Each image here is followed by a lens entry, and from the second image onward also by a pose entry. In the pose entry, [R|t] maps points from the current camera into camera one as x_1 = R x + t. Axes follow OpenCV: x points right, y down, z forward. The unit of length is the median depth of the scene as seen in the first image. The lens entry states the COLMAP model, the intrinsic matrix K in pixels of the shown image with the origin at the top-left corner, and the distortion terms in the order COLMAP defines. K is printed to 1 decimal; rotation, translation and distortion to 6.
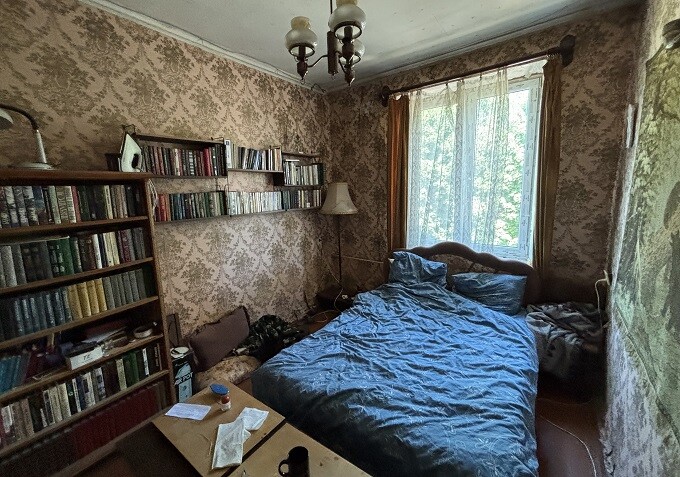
lens RADIAL K [[291.4, 0, 339.9], [0, 291.4, 233.9], [0, 0, 1]] dist [-0.000189, -0.000030]
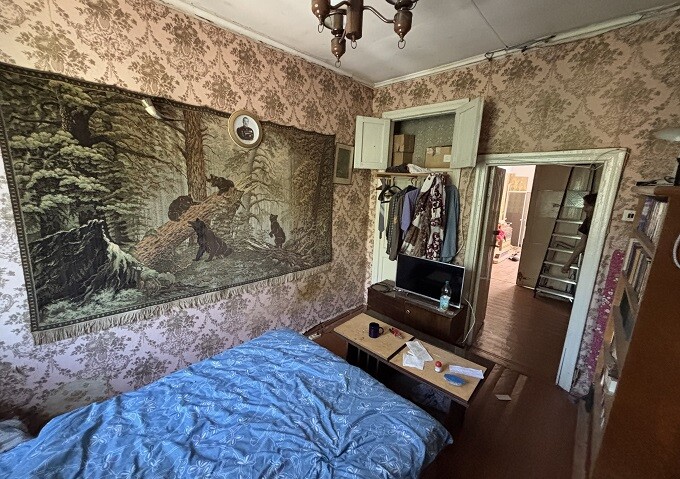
lens RADIAL K [[282.2, 0, 337.5], [0, 282.2, 237.4], [0, 0, 1]] dist [0.013790, -0.000077]
pose [[-0.993255, -0.024869, 0.113248, -0.047321], [0.017080, 0.934689, 0.355057, -0.276378], [-0.114682, 0.354597, -0.927960, 1.315125]]
